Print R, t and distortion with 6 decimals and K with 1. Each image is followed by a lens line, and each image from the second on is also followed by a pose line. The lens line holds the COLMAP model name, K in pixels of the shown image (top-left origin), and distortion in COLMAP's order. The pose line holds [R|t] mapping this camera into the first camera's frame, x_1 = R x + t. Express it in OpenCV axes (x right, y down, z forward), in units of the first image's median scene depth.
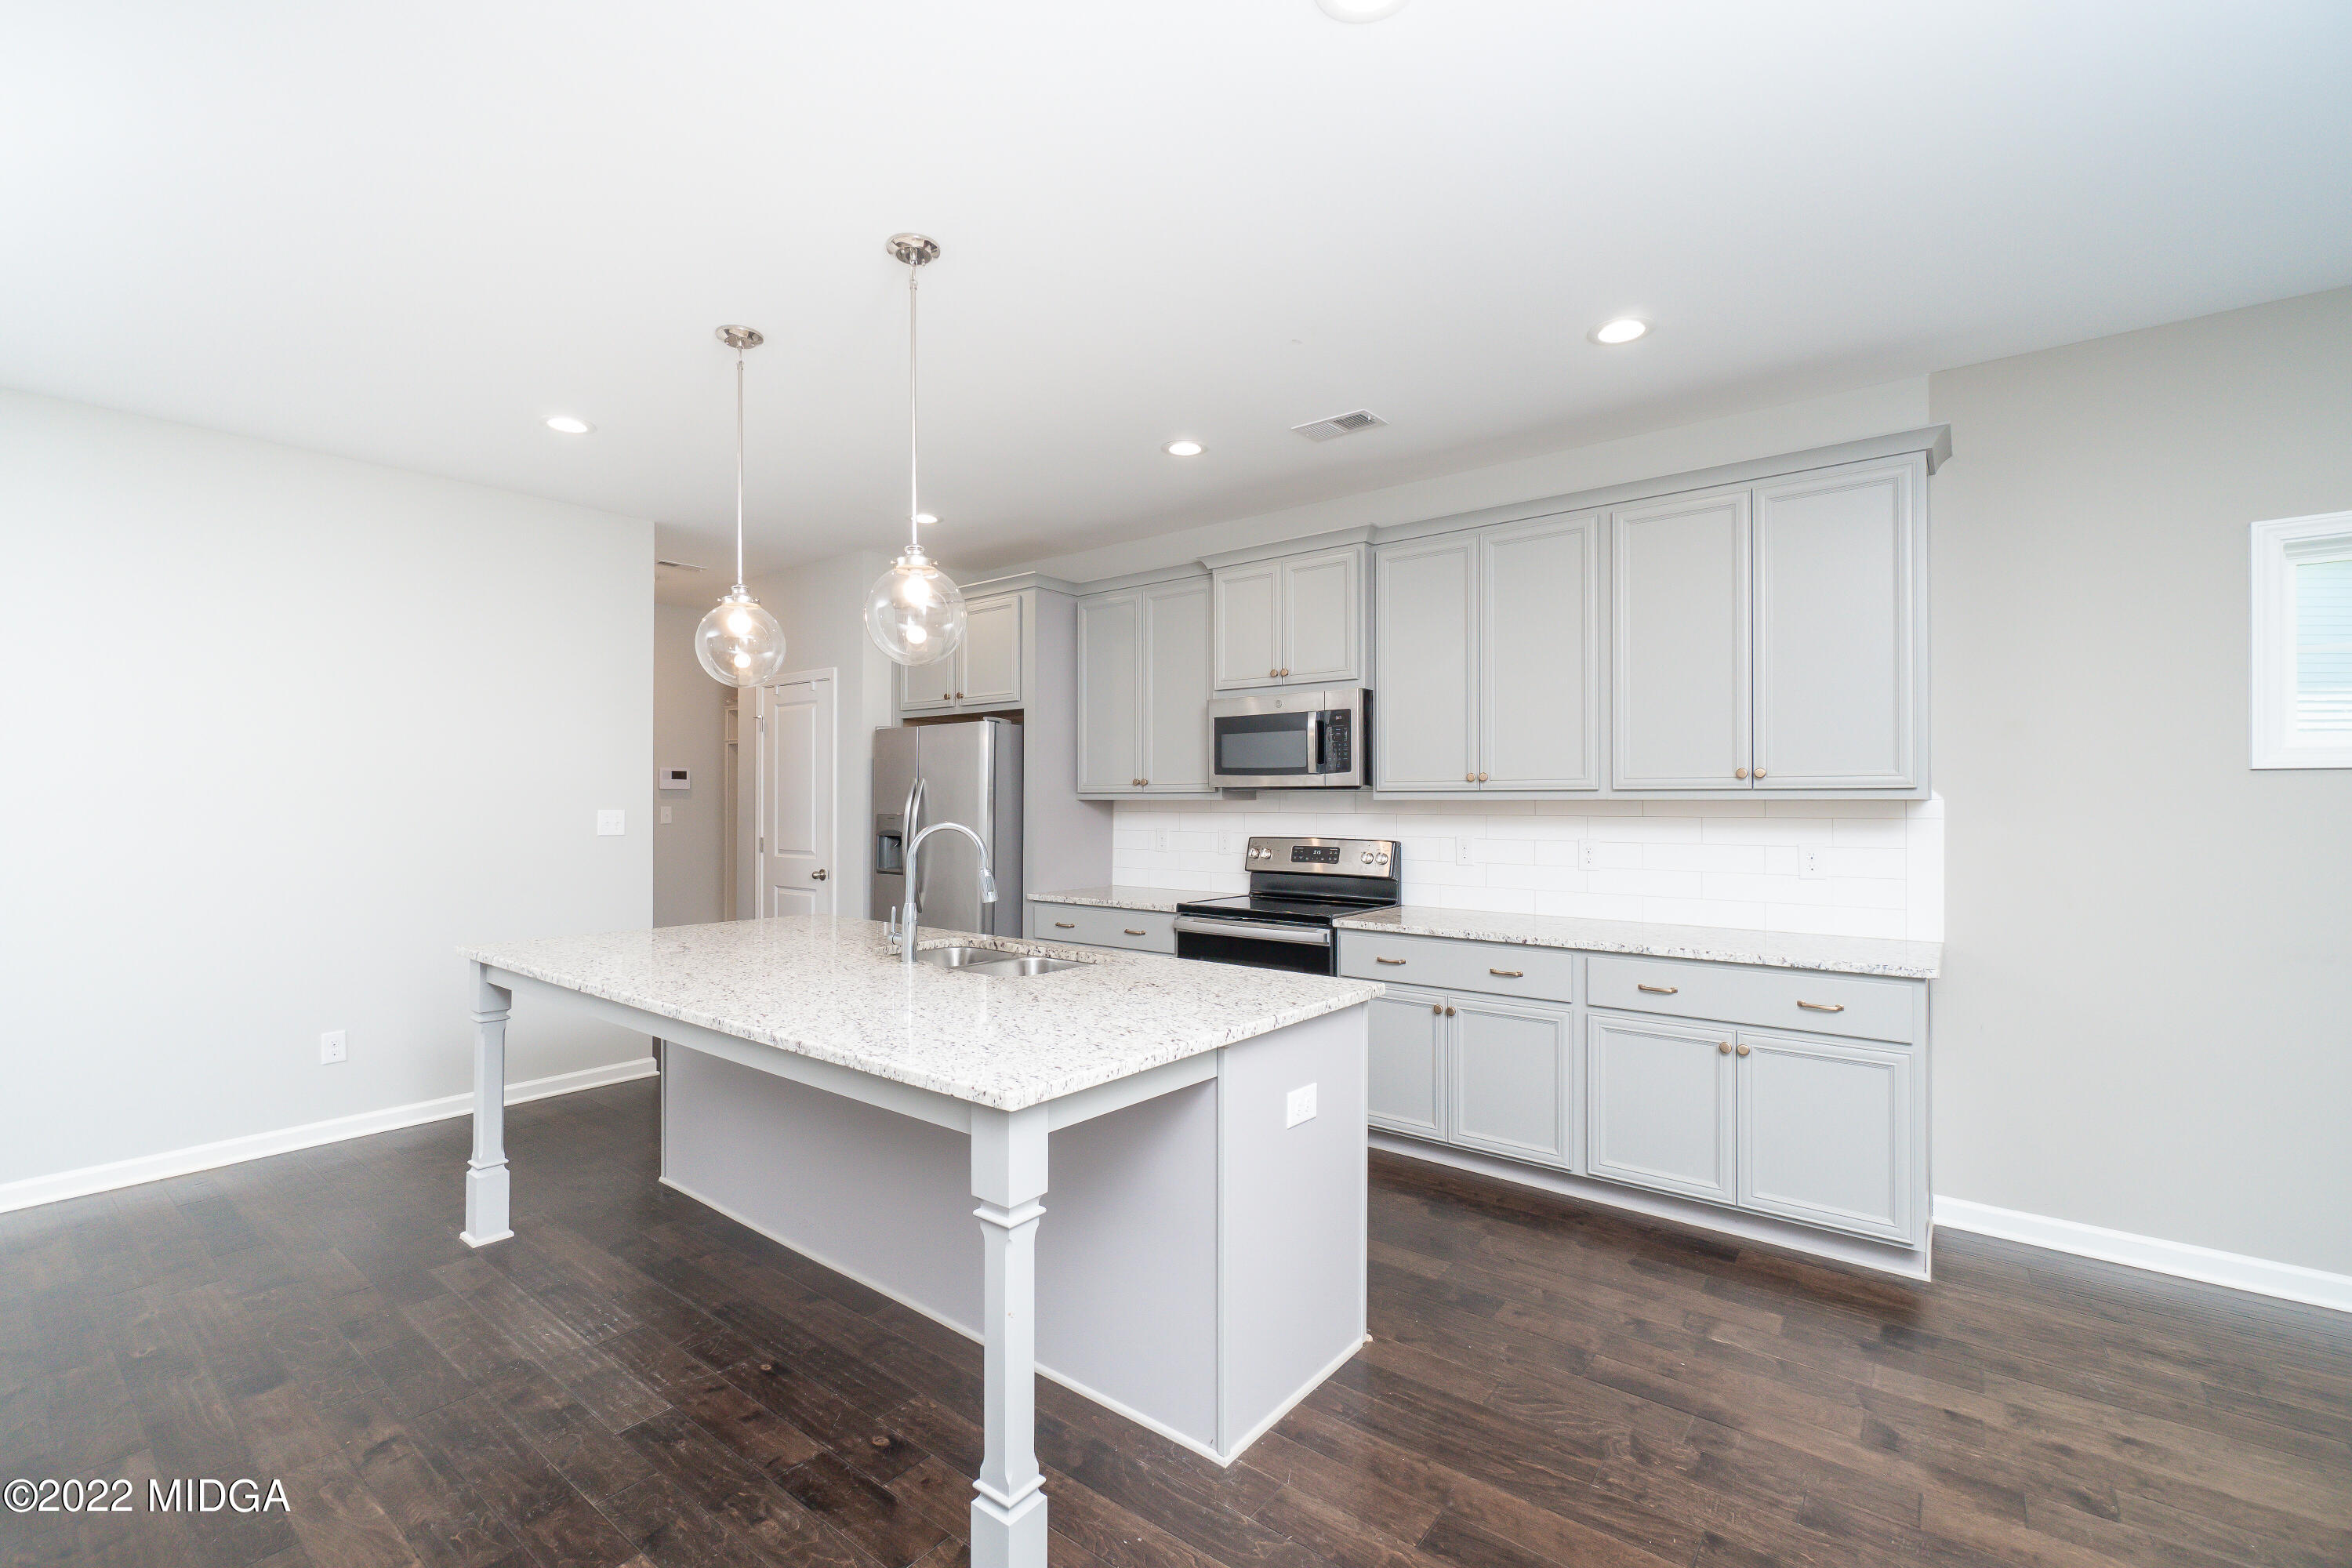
lens RADIAL K [[1014.9, 0, 1137.4], [0, 1014.9, 786.0], [0, 0, 1]] dist [0.007277, -0.005438]
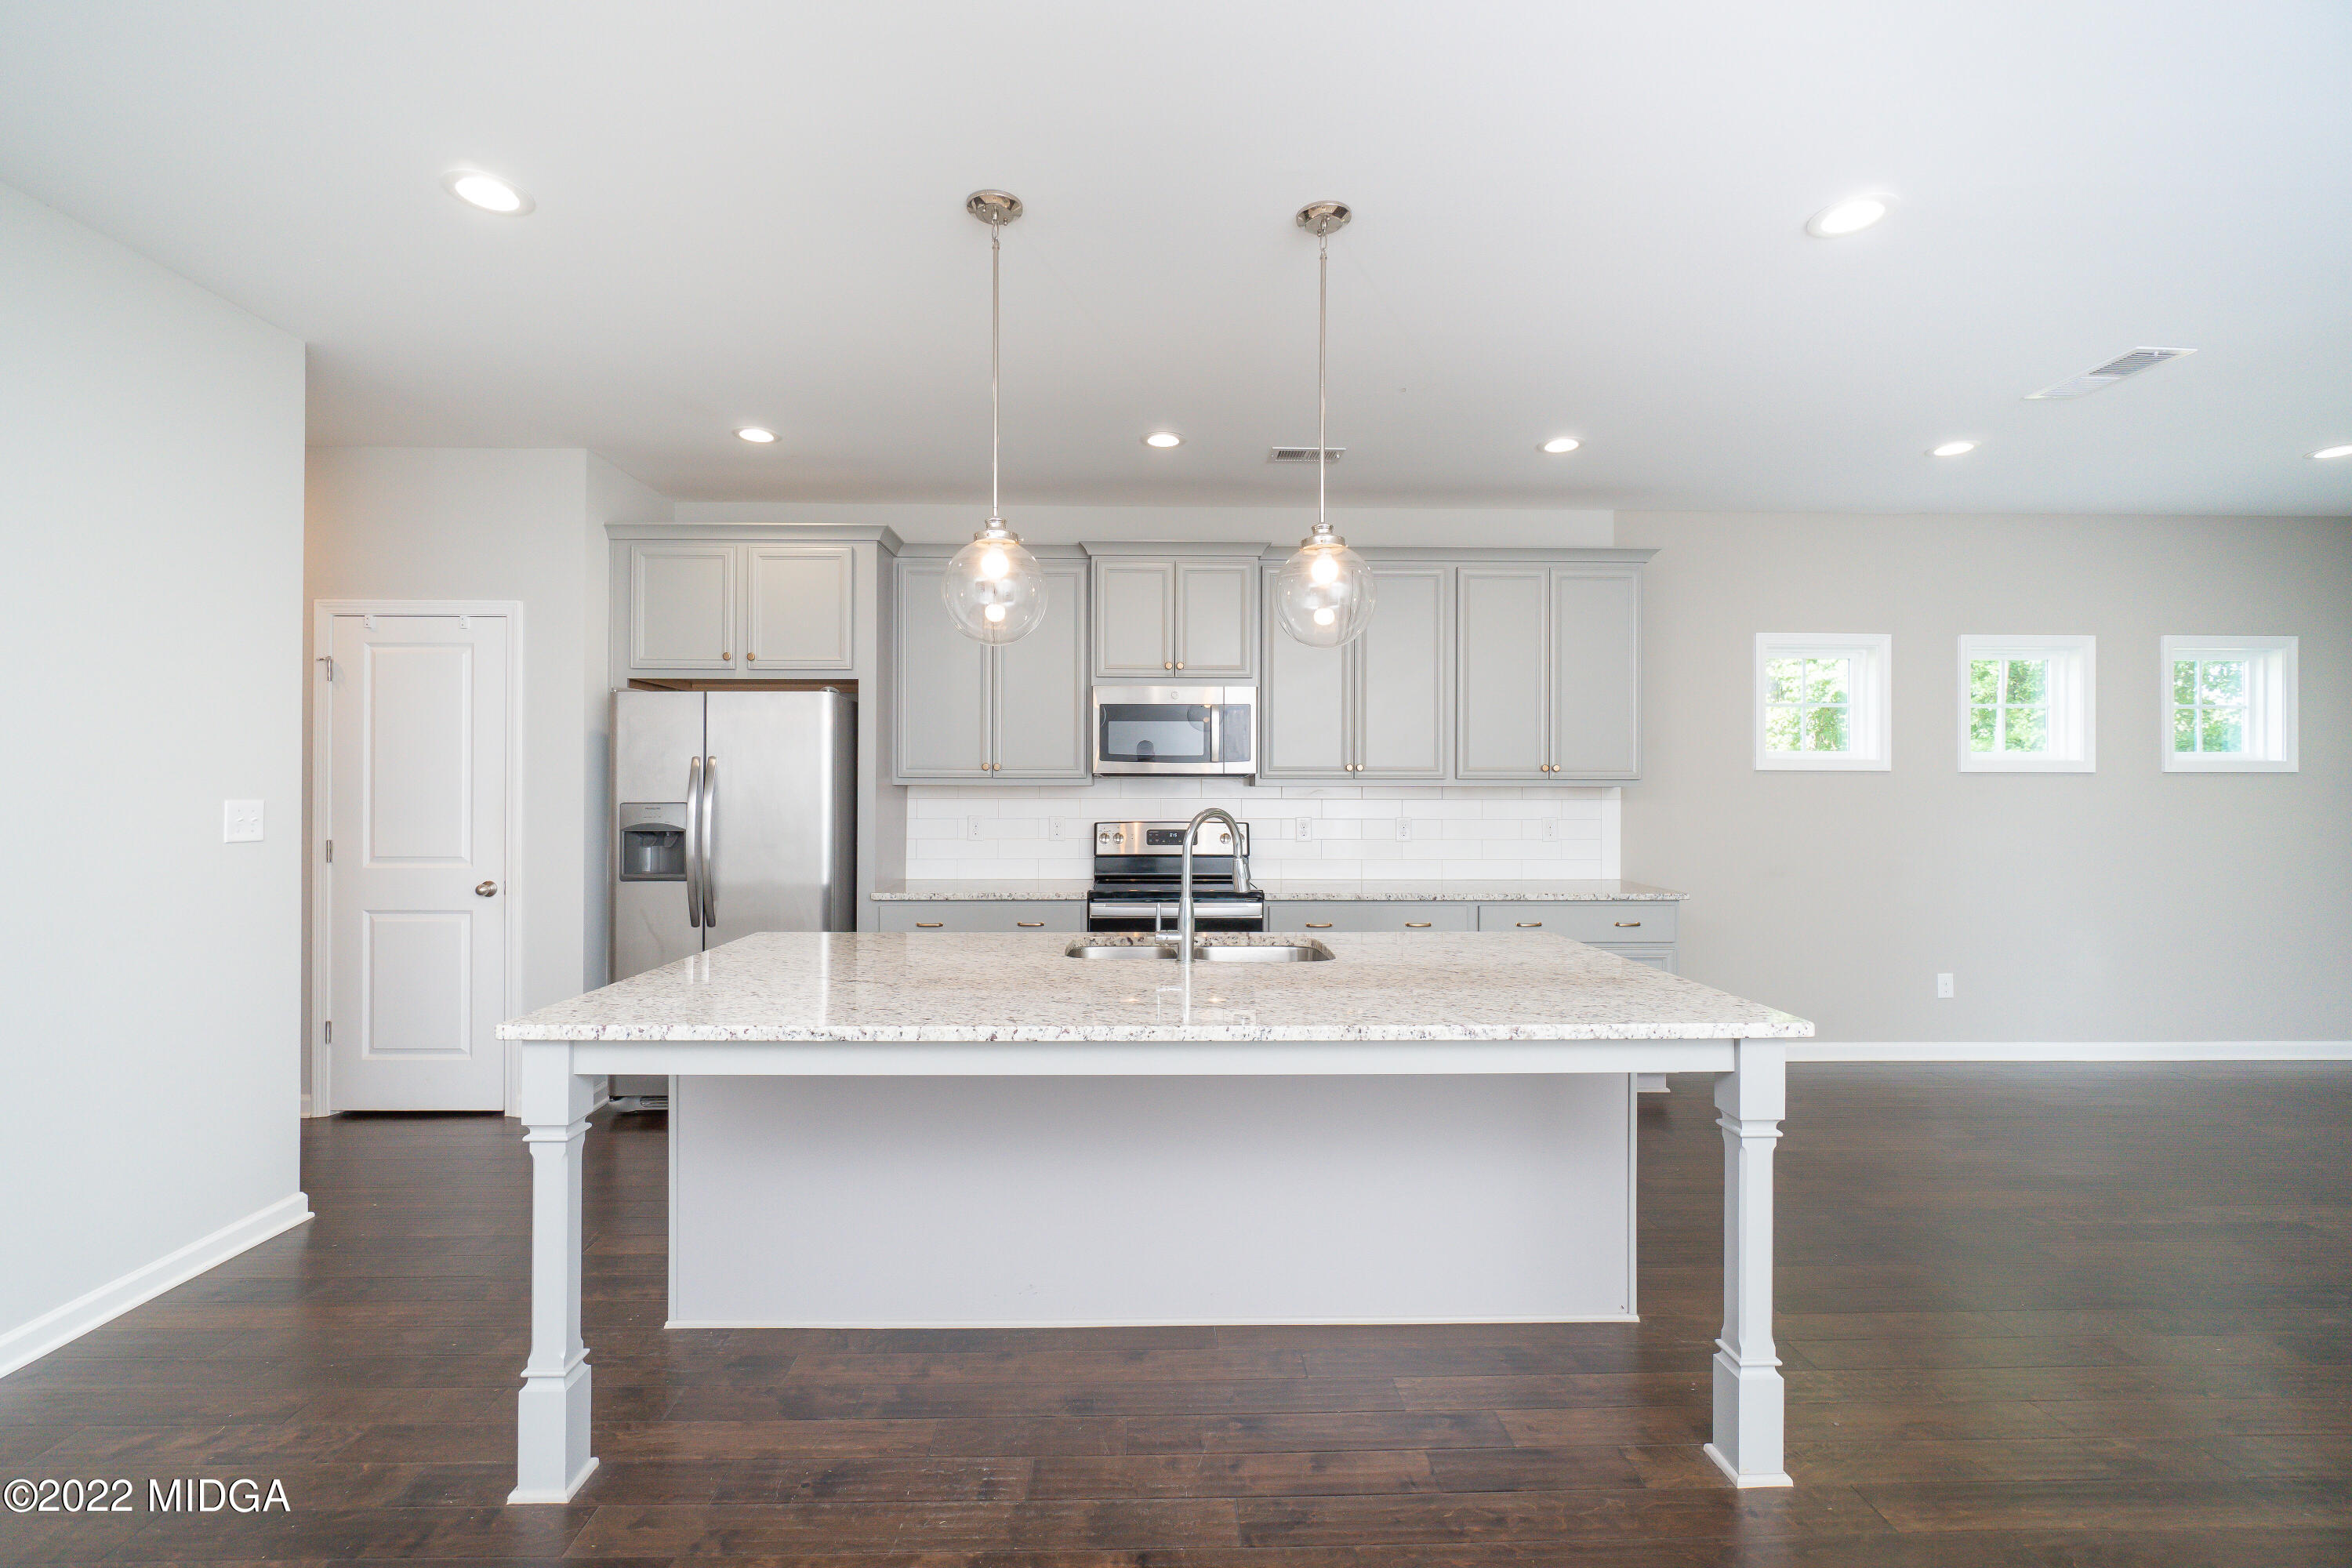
lens RADIAL K [[992.6, 0, 1176.0], [0, 992.6, 784.0], [0, 0, 1]] dist [-0.000089, -0.000003]
pose [[0.762201, 0.004669, 0.647323, -0.507068], [-0.010962, 0.999924, 0.005696, 0.005529], [-0.647247, -0.011437, 0.762194, 0.201979]]
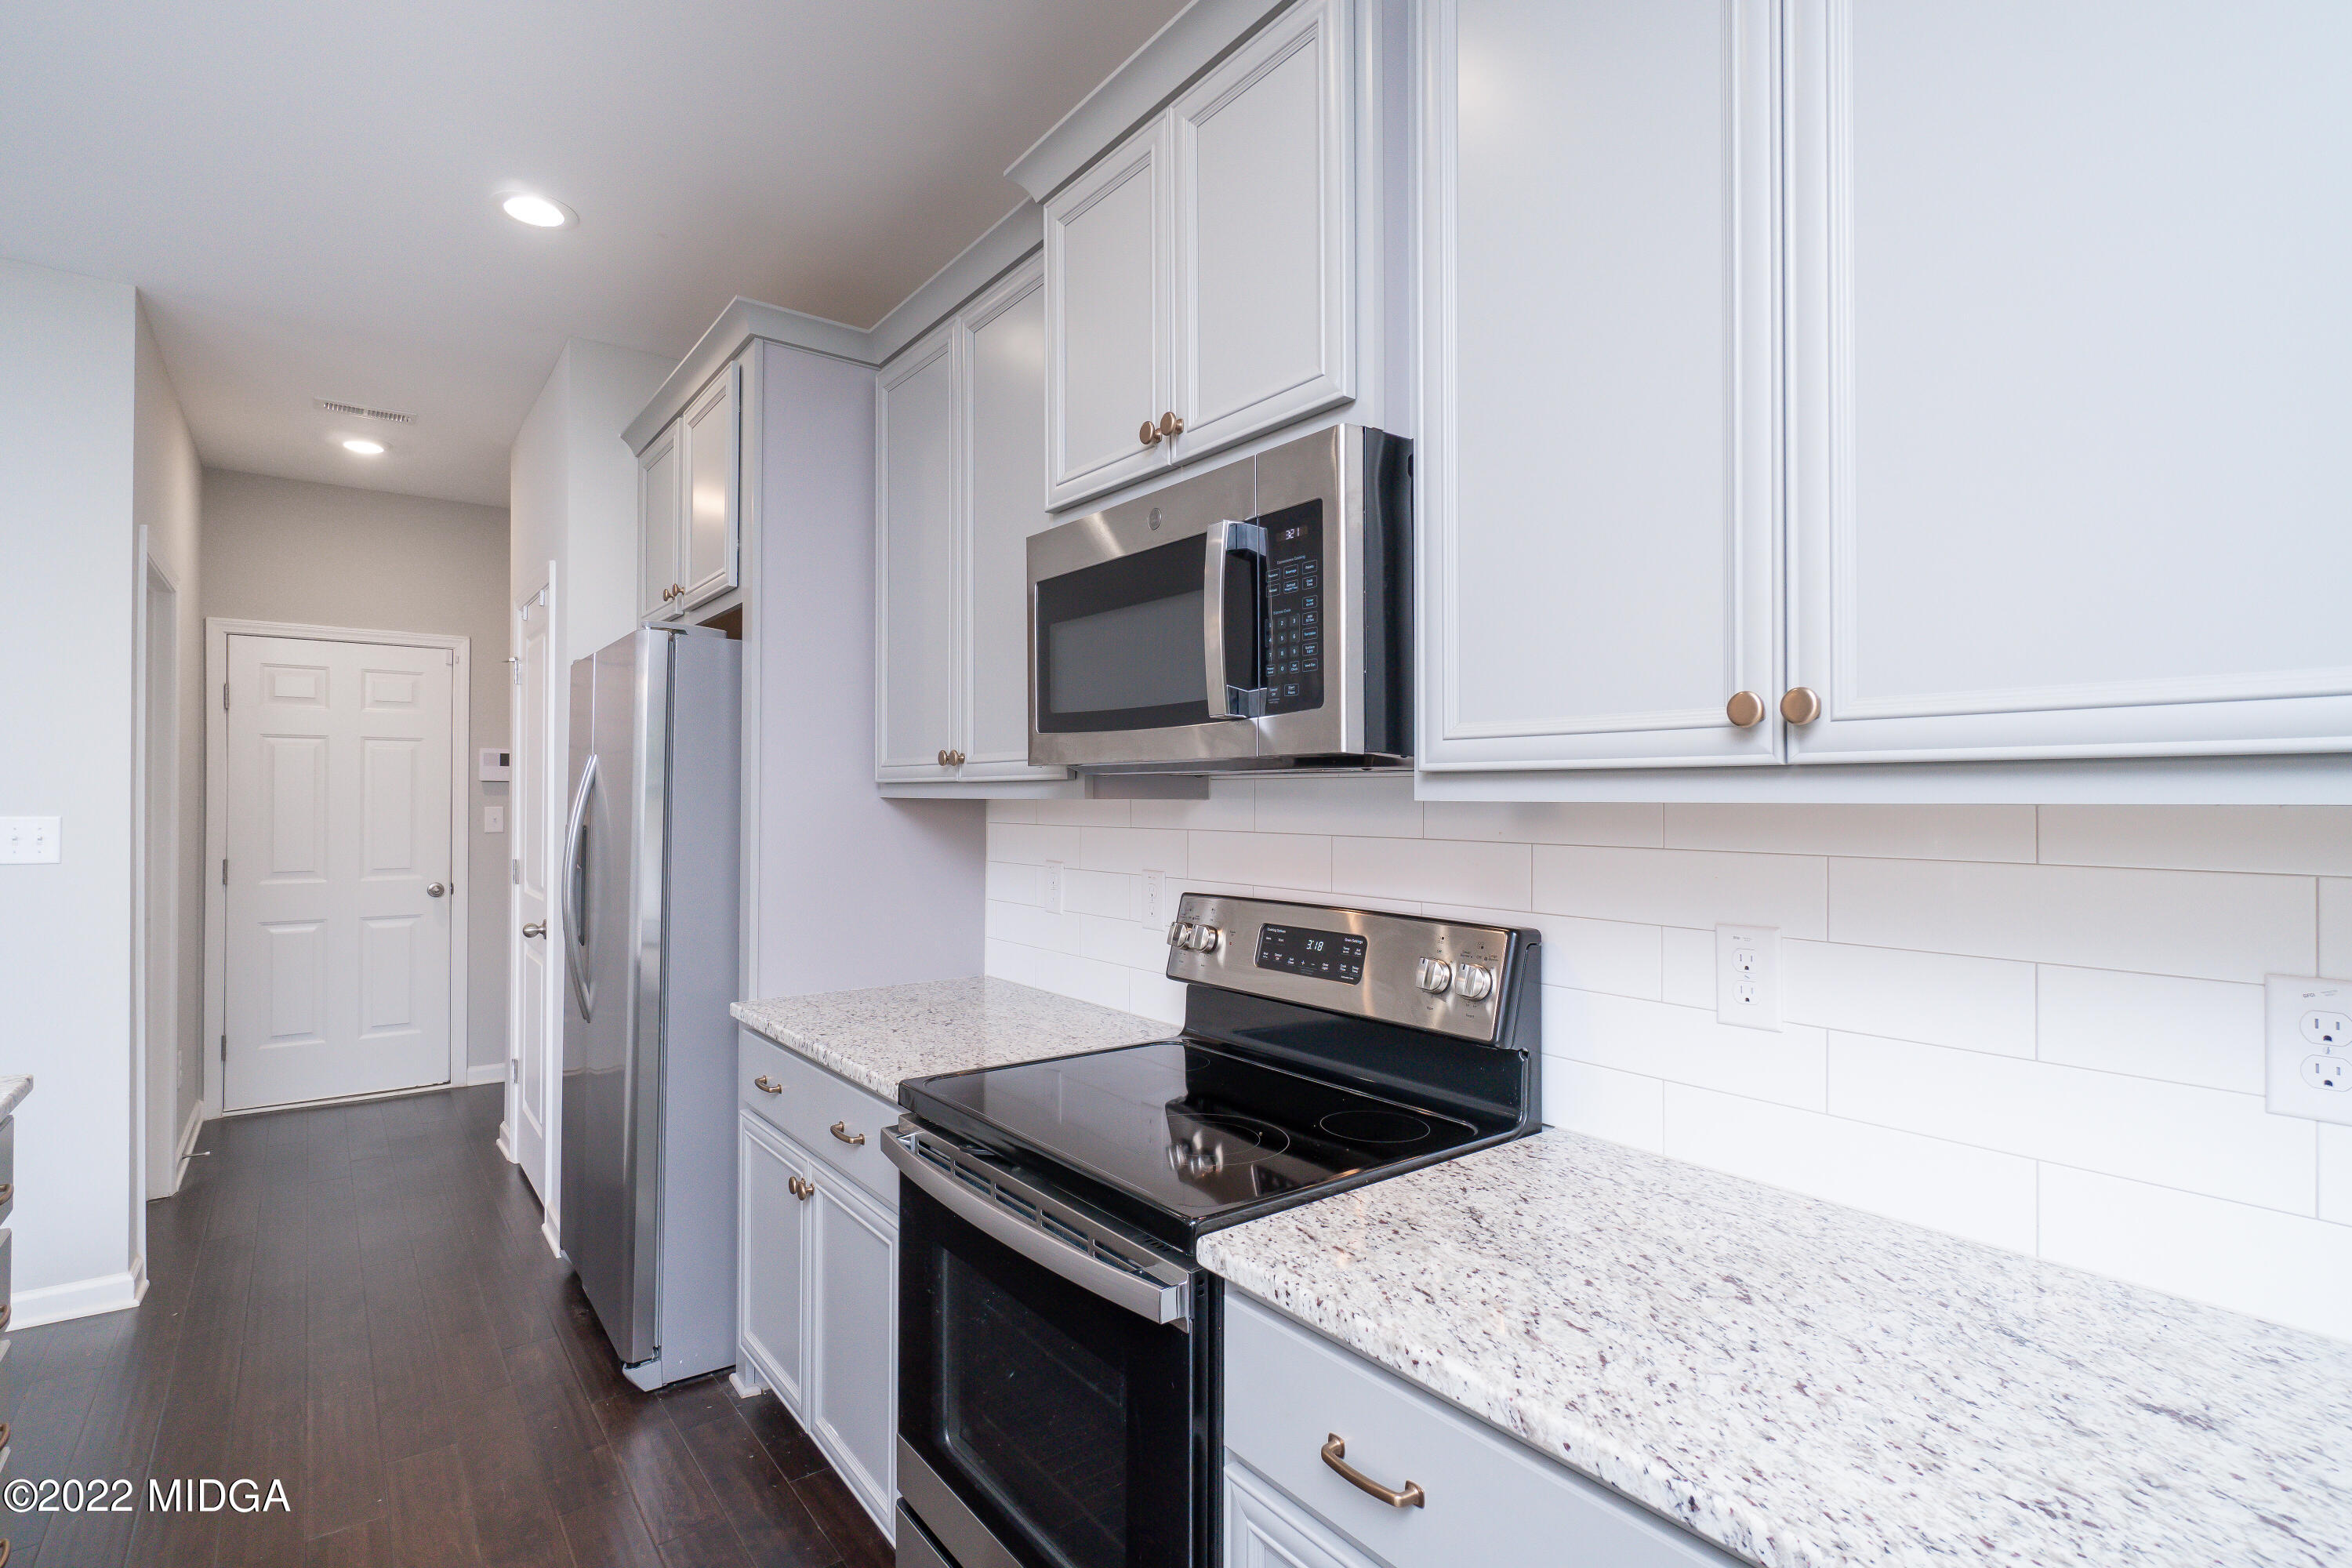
lens RADIAL K [[1110.9, 0, 1160.4], [0, 1110.9, 786.9], [0, 0, 1]] dist [-0.000069, -0.000142]
pose [[0.973410, 0.000877, -0.229070, 0.217785], [0.000096, 0.999991, 0.004240, 0.006907], [0.229071, -0.004149, 0.973401, 0.612611]]
